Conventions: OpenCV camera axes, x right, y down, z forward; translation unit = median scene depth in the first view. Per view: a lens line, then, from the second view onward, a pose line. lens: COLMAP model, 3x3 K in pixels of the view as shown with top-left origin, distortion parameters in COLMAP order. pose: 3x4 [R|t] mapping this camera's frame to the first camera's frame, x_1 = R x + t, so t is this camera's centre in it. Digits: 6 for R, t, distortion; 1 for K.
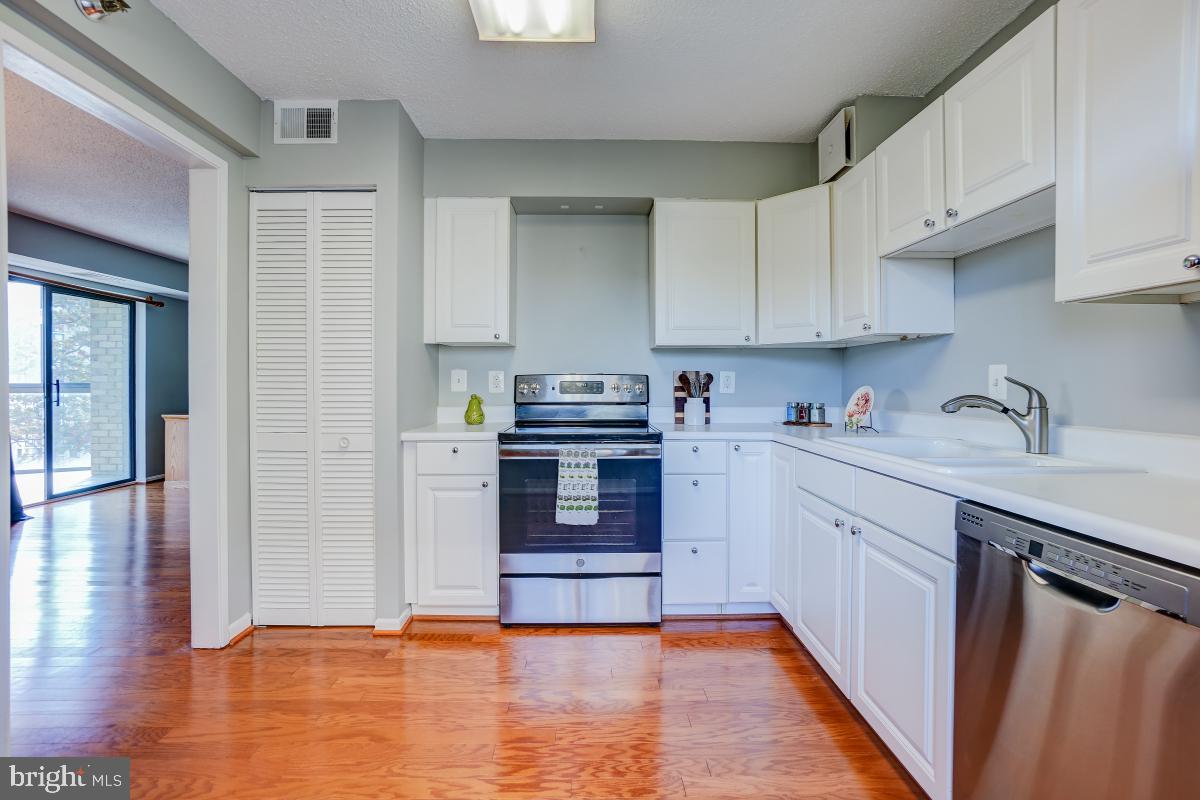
lens RADIAL K [[546.6, 0, 585.2], [0, 546.6, 383.4], [0, 0, 1]] dist [0.036445, 0.000080]
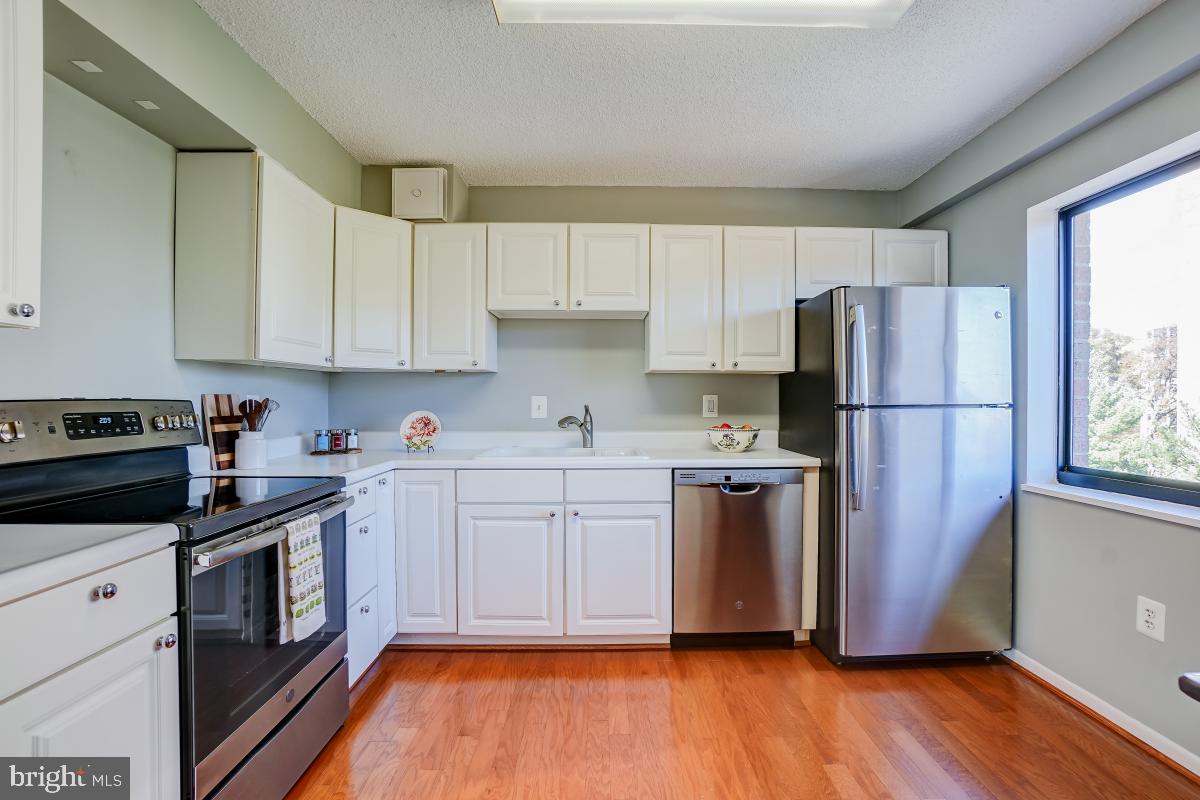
lens RADIAL K [[569.7, 0, 600.0], [0, 569.7, 400.0], [0, 0, 1]] dist [-0.003423, 0.000912]
pose [[-0.007505, -0.002193, 0.999969, -0.653736], [0.000836, 0.999997, 0.002199, -0.019261], [-0.999971, 0.000853, -0.007503, 0.625312]]
